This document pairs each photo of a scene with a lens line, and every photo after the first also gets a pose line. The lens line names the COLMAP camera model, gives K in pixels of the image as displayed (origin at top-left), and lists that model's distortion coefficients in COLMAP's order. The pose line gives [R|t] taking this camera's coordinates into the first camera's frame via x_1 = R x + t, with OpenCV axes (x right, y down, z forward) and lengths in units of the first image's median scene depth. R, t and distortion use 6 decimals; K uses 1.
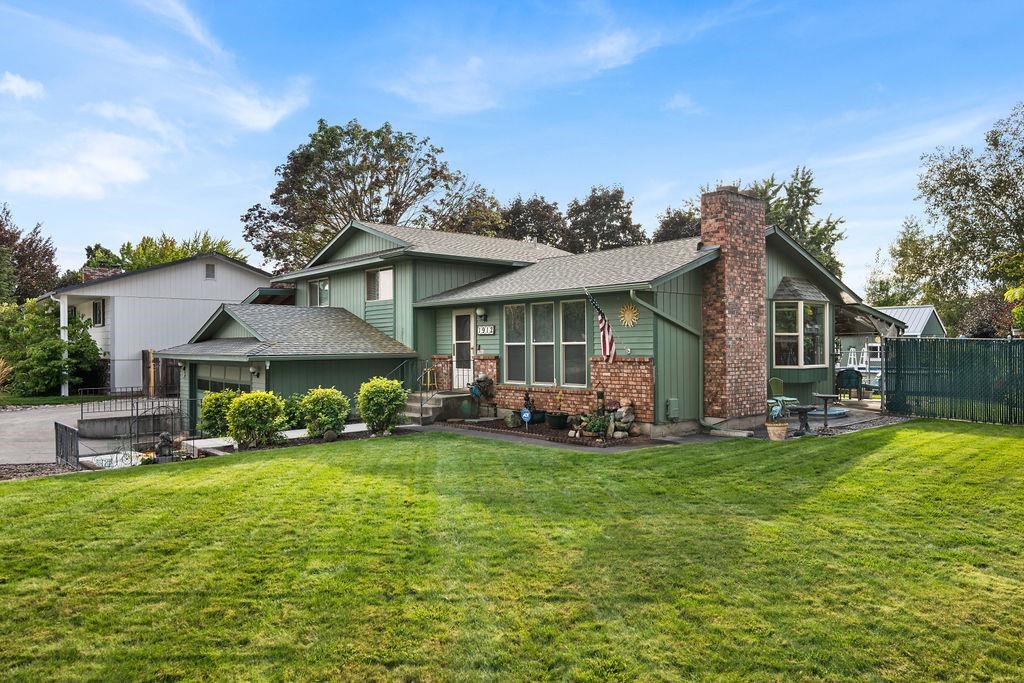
lens RADIAL K [[699.5, 0, 512.0], [0, 699.5, 341.5], [0, 0, 1]] dist [-0.002573, -0.000850]
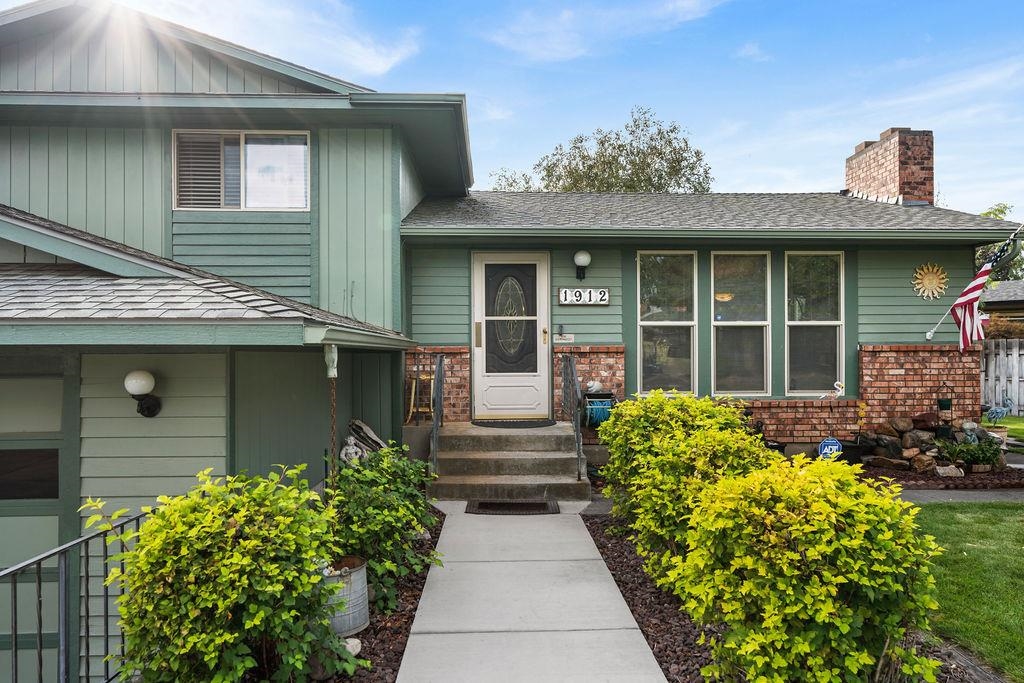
lens RADIAL K [[699.5, 0, 512.0], [0, 699.5, 341.5], [0, 0, 1]] dist [-0.002573, -0.000850]
pose [[0.613117, 0.021802, 0.789691, -0.483505], [-0.005198, 0.999709, -0.023565, 0.030059], [-0.789975, 0.010343, 0.613052, 0.740073]]
